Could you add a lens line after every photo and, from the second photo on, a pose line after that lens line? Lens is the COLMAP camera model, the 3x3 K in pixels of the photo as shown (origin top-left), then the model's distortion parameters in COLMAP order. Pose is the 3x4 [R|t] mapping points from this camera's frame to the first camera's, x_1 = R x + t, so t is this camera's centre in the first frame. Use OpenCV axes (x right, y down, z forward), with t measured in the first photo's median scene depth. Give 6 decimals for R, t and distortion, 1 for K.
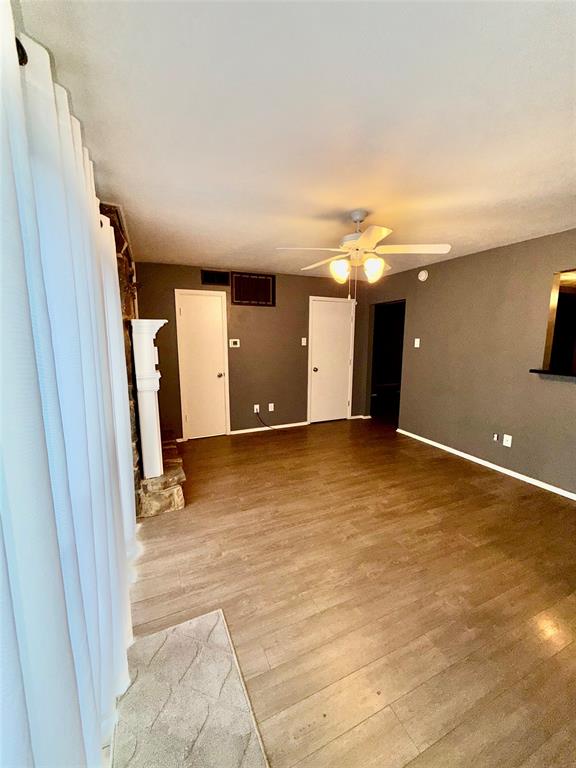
lens RADIAL K [[306.4, 0, 288.5], [0, 306.4, 382.2], [0, 0, 1]] dist [-0.000190, -0.000094]
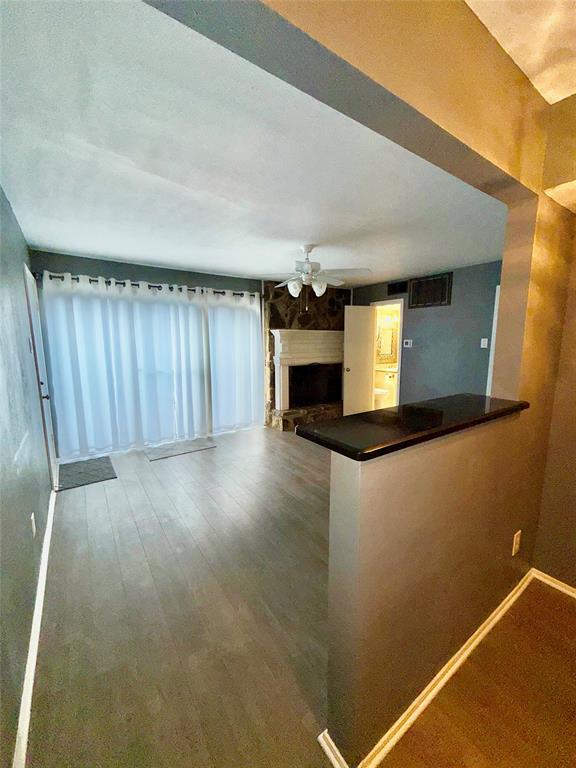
lens RADIAL K [[306.4, 0, 288.5], [0, 306.4, 382.2], [0, 0, 1]] dist [-0.000190, -0.000094]
pose [[0.185719, 0.135968, -0.973150, 0.878380], [-0.141085, 0.983808, 0.110532, -0.053615], [0.972421, 0.116769, 0.201895, 0.390669]]
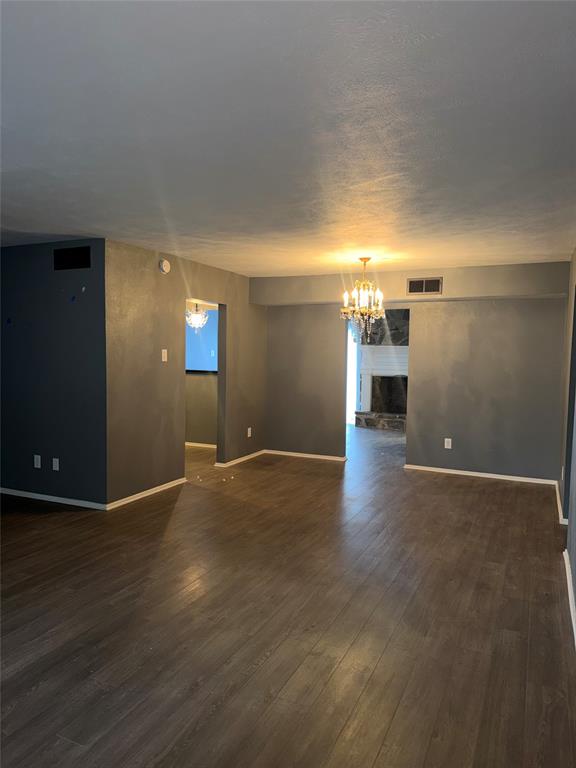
lens RADIAL K [[542.1, 0, 288.0], [0, 542.1, 384.0], [0, 0, 1]] dist [0.040320, -0.055450]
pose [[-0.755643, 0.026105, -0.654464, 1.666777], [-0.112574, 0.979160, 0.169035, -0.327538], [0.645237, 0.201406, -0.736956, 2.232395]]
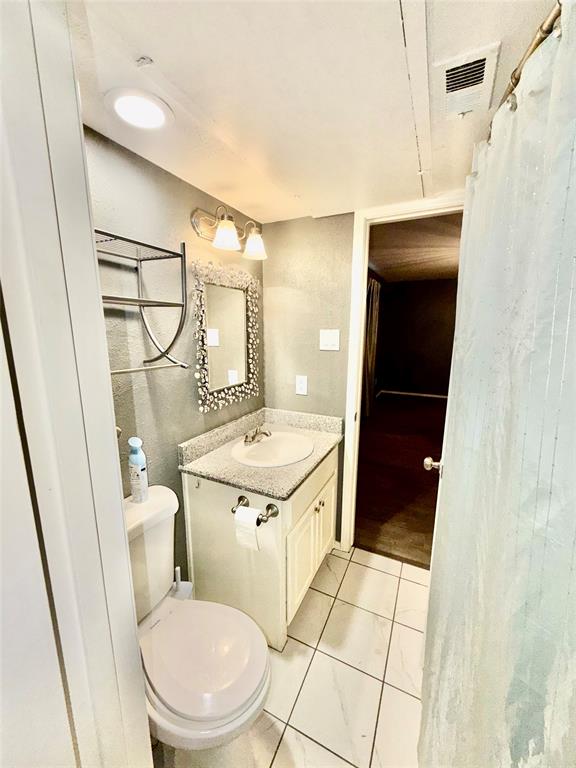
lens RADIAL K [[306.4, 0, 288.5], [0, 306.4, 382.2], [0, 0, 1]] dist [-0.000190, -0.000094]
pose [[0.641166, 0.138550, -0.754792, -0.234342], [-0.114504, 0.989829, 0.084428, -0.142060], [0.758812, 0.032294, 0.650509, 0.979151]]
